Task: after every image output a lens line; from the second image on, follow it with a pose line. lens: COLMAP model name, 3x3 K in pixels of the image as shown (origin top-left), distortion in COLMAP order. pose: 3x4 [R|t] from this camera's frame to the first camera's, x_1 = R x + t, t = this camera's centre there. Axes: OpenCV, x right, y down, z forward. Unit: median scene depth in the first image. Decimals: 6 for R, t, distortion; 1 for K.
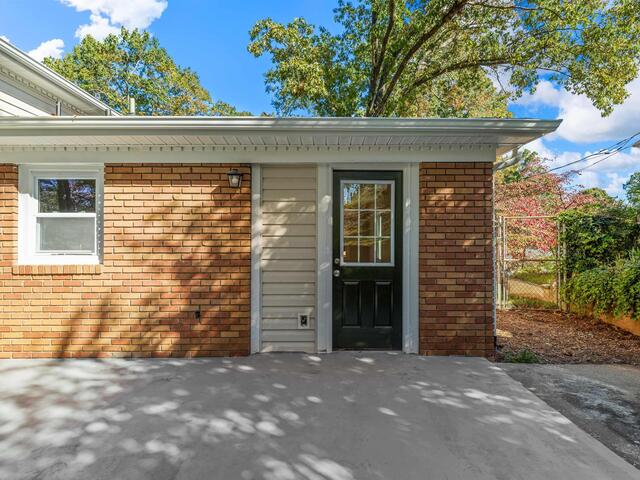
lens RADIAL K [[361.8, 0, 320.2], [0, 361.8, 241.0], [0, 0, 1]] dist [0.002541, 0.000195]
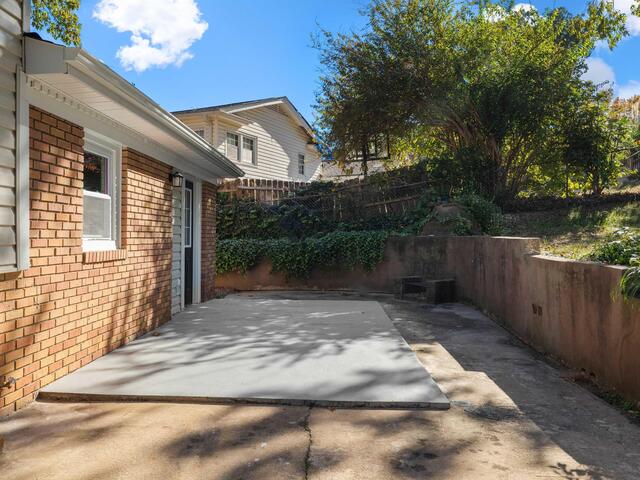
lens RADIAL K [[455.5, 0, 320.0], [0, 455.5, 240.0], [0, 0, 1]] dist [0.000180, -0.000008]
pose [[0.057909, -0.004695, 0.998311, -1.784111], [-0.010836, 0.999927, 0.005331, 0.026088], [-0.998263, -0.011127, 0.057854, 0.397329]]
